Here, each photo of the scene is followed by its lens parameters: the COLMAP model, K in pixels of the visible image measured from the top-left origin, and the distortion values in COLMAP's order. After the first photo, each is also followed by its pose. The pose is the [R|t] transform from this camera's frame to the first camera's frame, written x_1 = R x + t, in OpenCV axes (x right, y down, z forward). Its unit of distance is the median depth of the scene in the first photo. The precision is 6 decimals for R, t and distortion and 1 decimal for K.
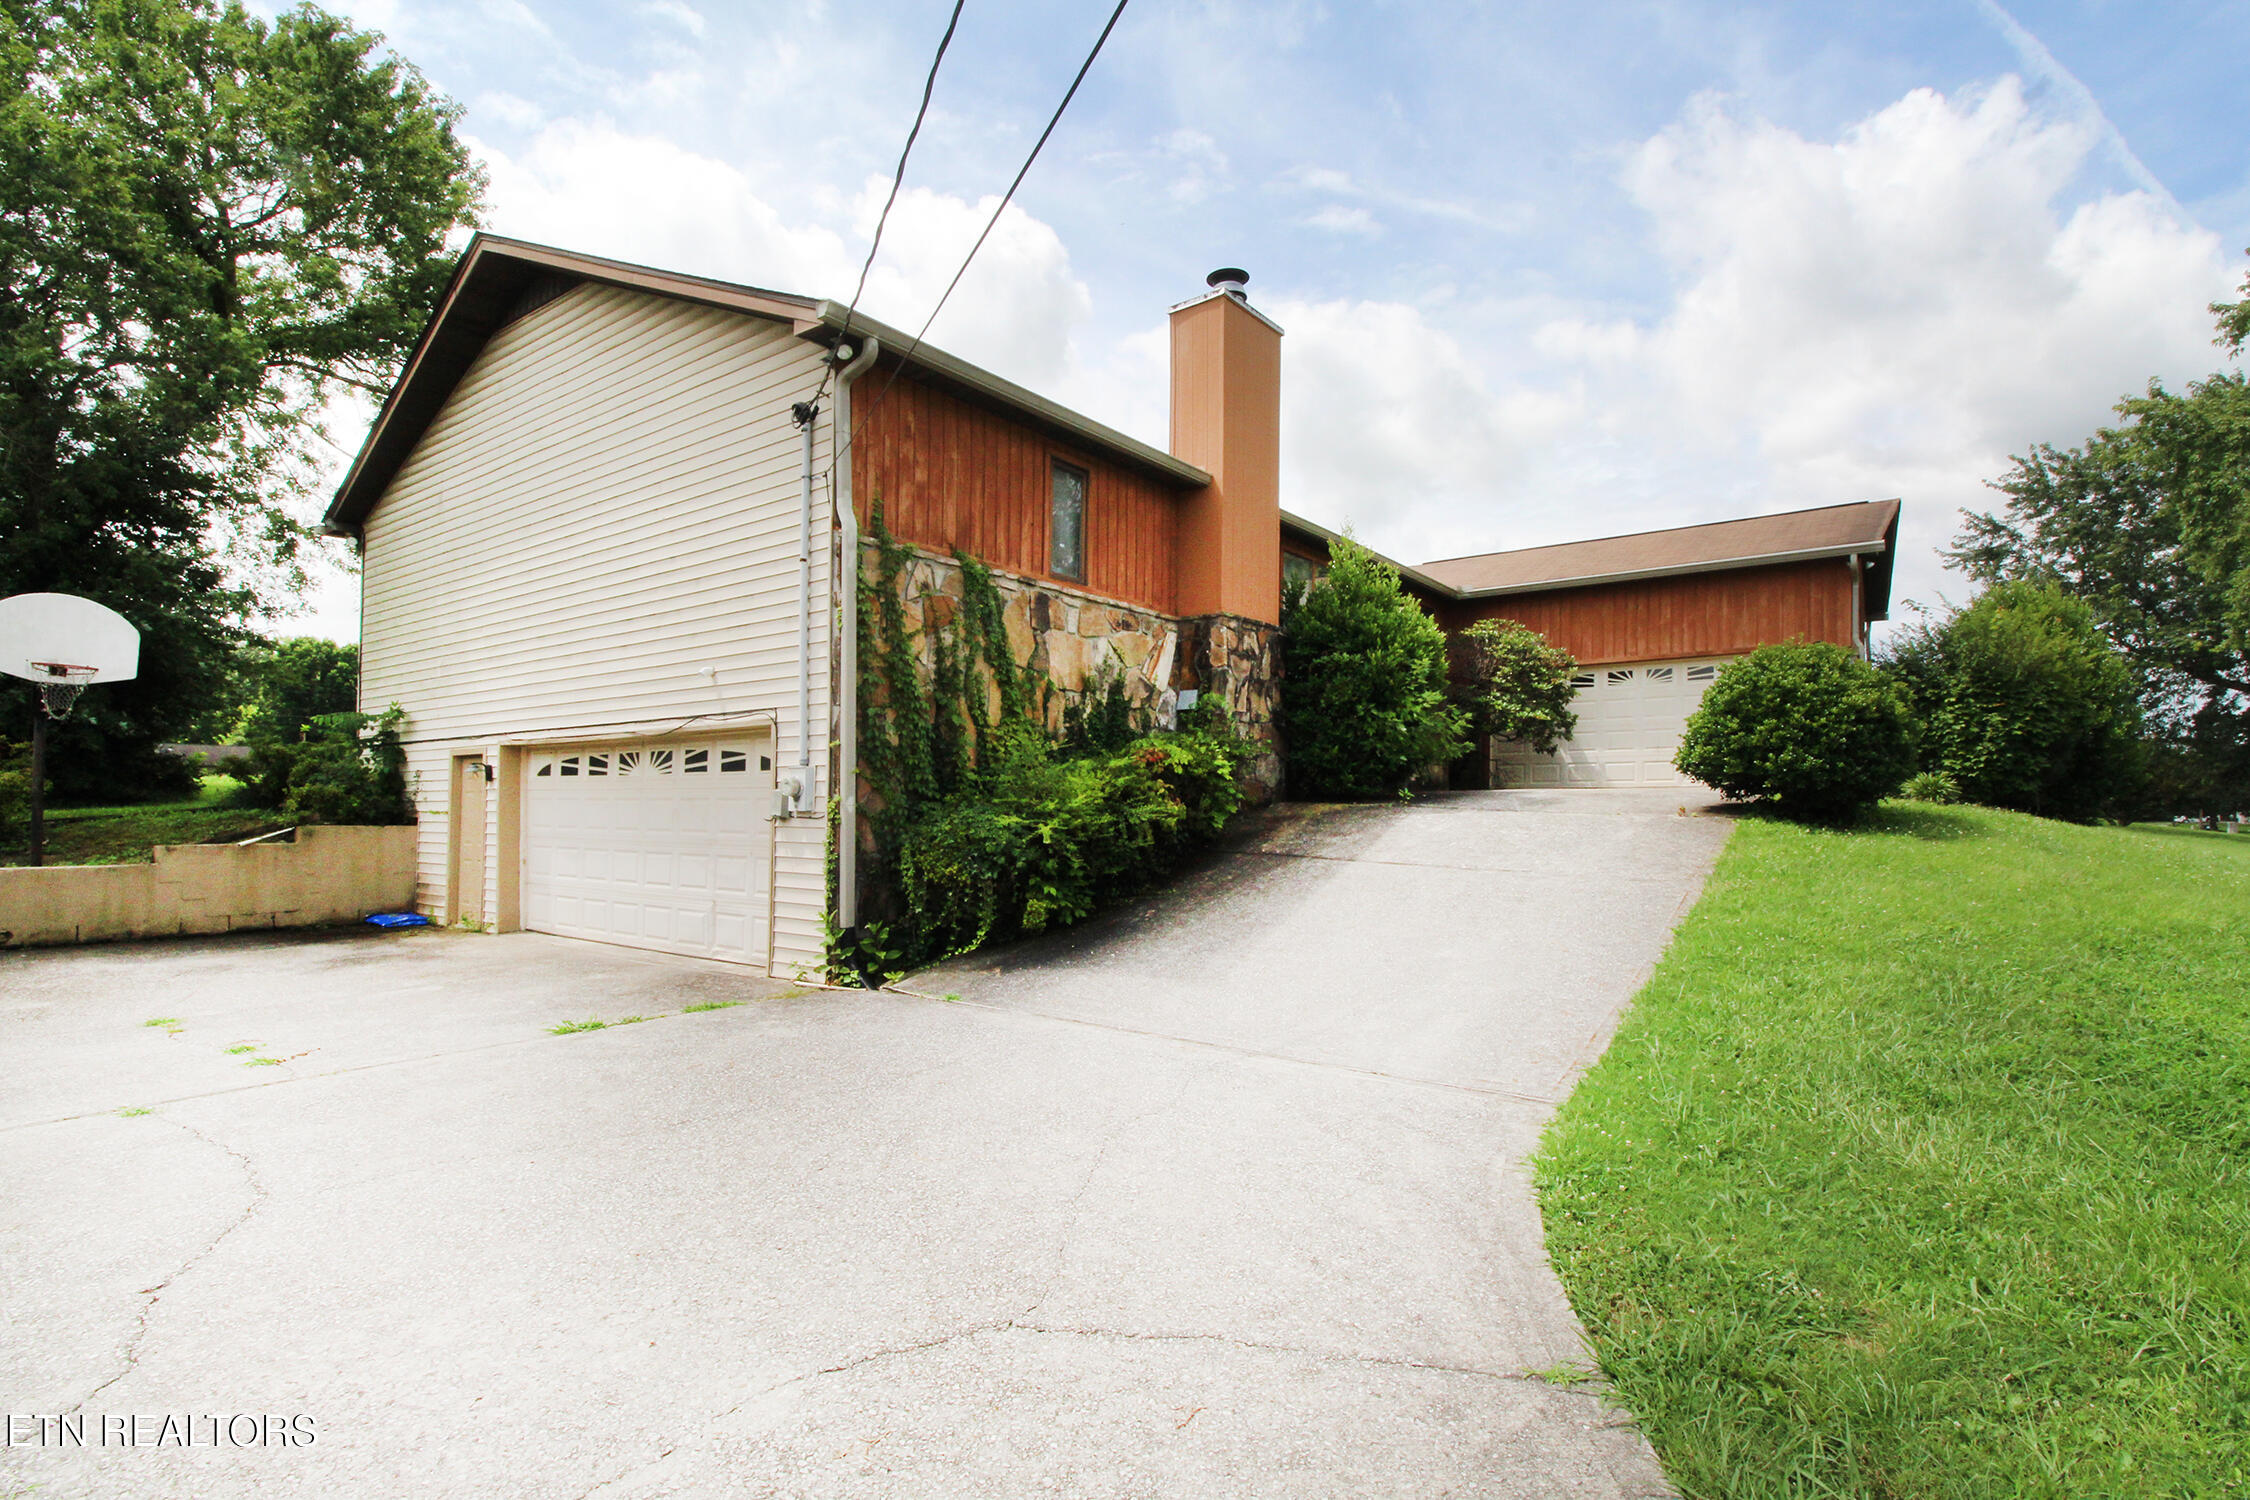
lens RADIAL K [[1090.7, 0, 1191.0], [0, 1090.7, 774.2], [0, 0, 1]] dist [-0.014266, -0.005311]
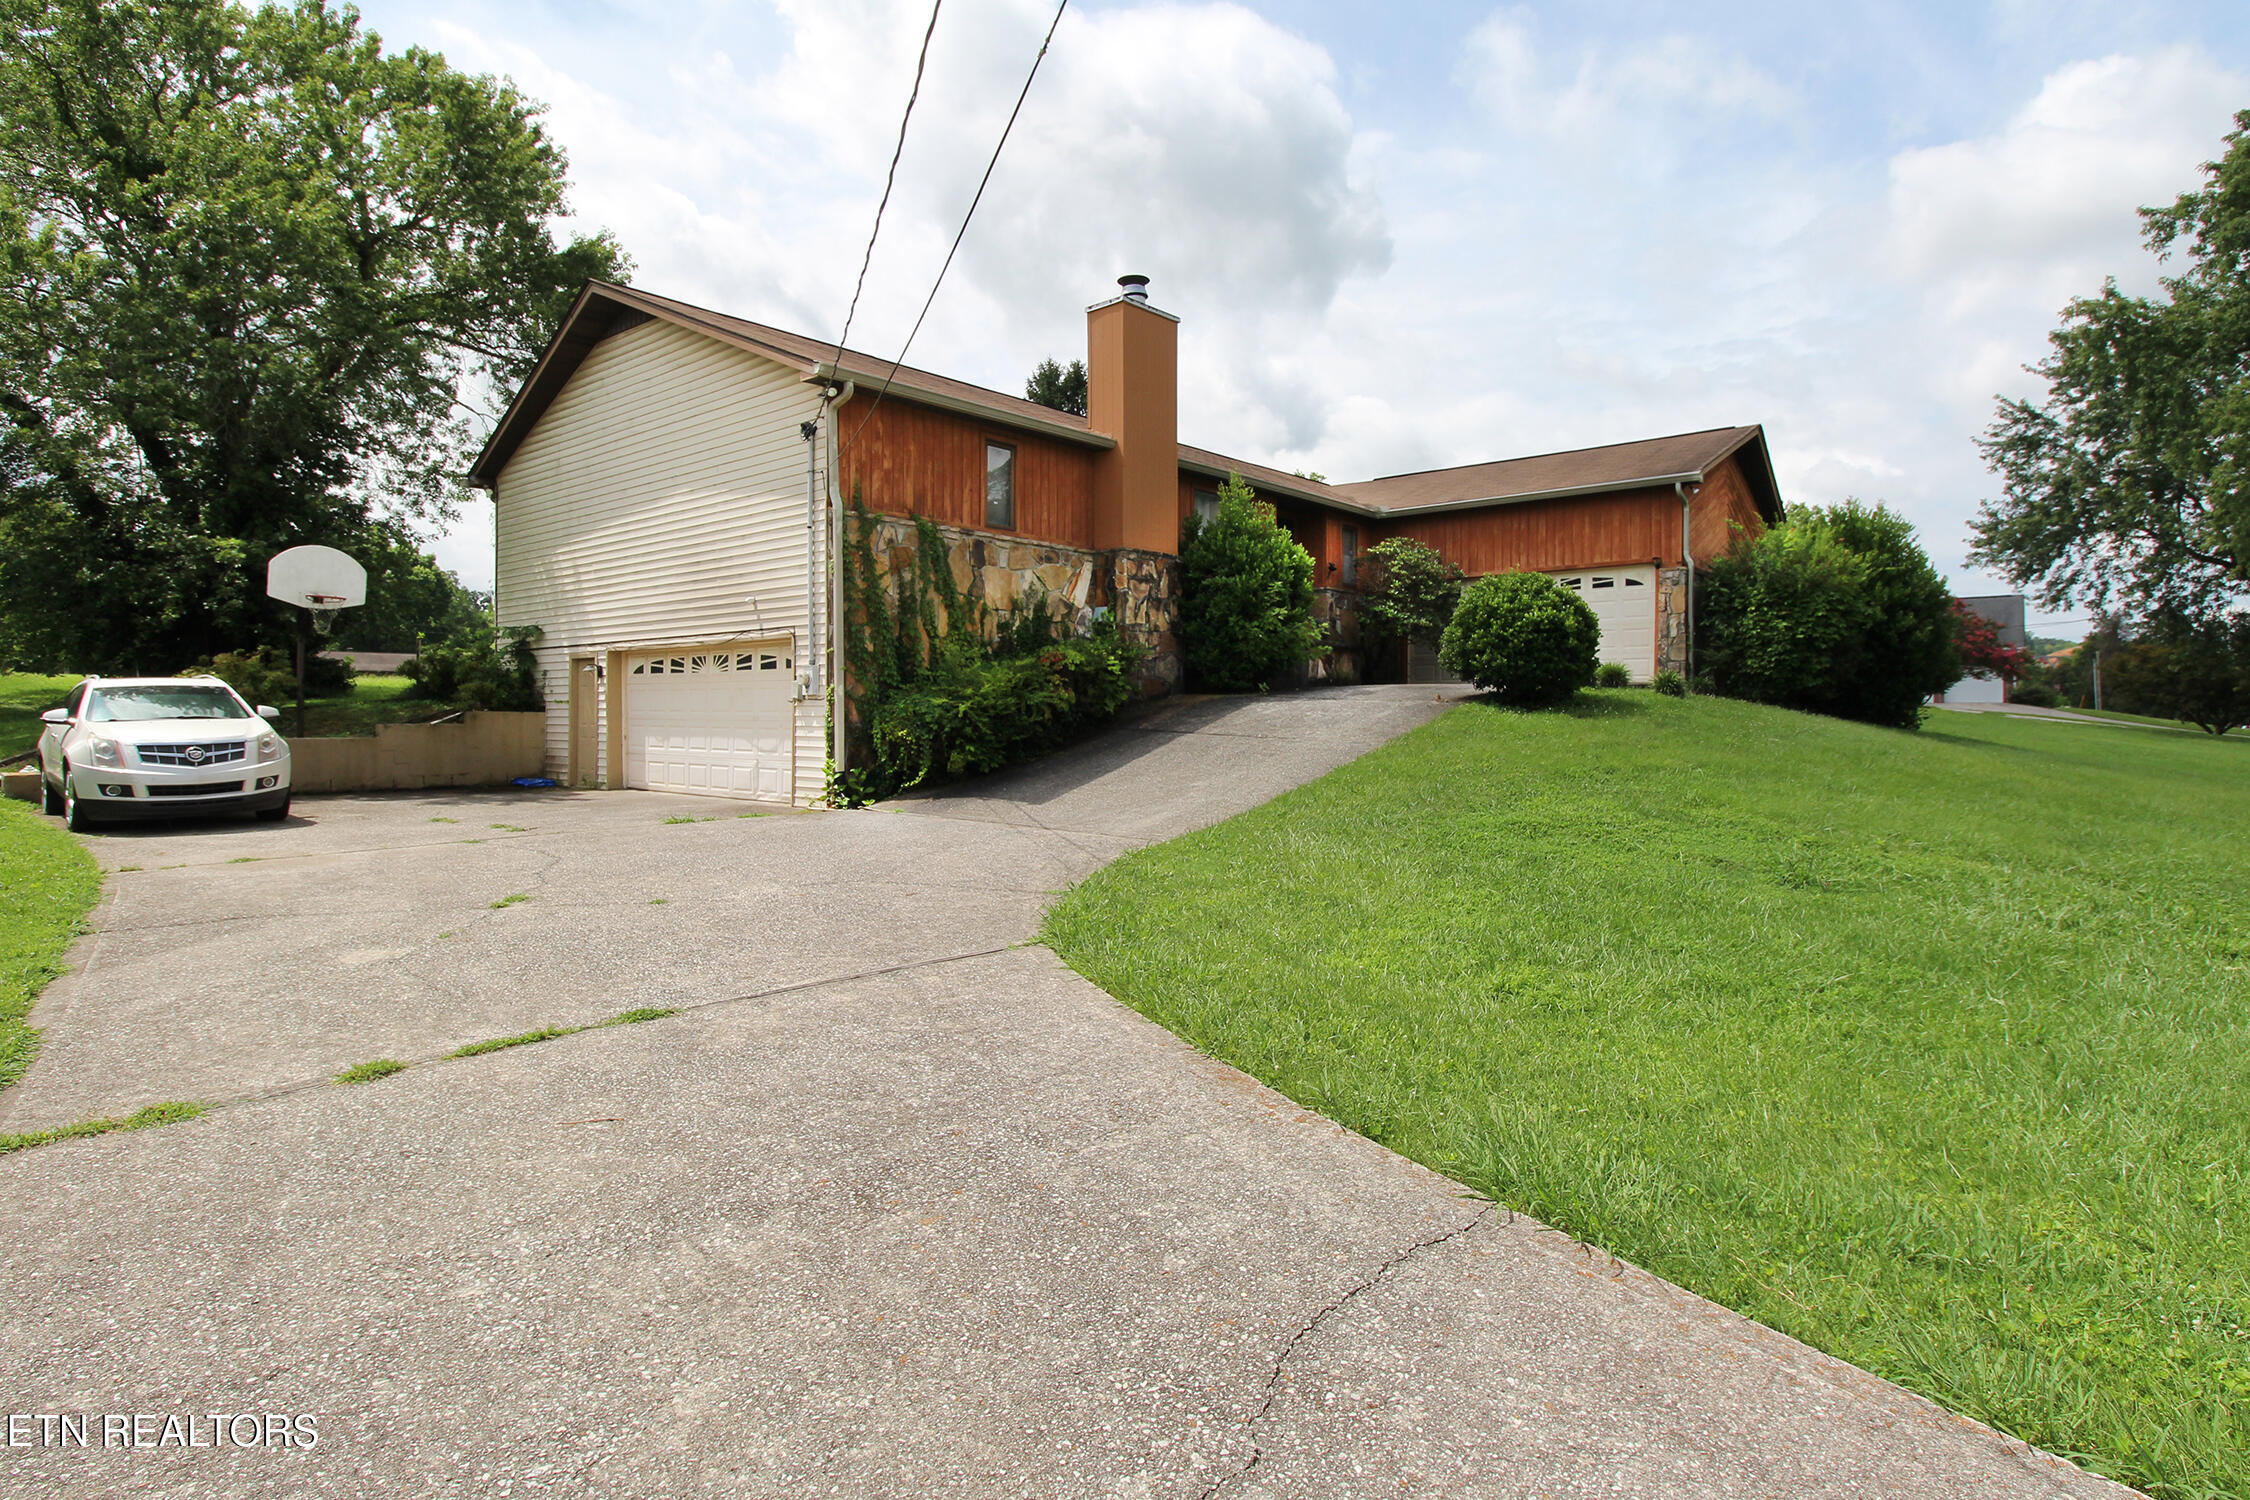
lens RADIAL K [[1405.6, 0, 1115.9], [0, 1405.6, 763.8], [0, 0, 1]] dist [-0.017852, 0.003209]
pose [[0.985283, 0.010641, -0.170598, 0.312348], [-0.000801, 0.998337, 0.057642, 0.013350], [0.170928, -0.056657, 0.983653, -0.674876]]
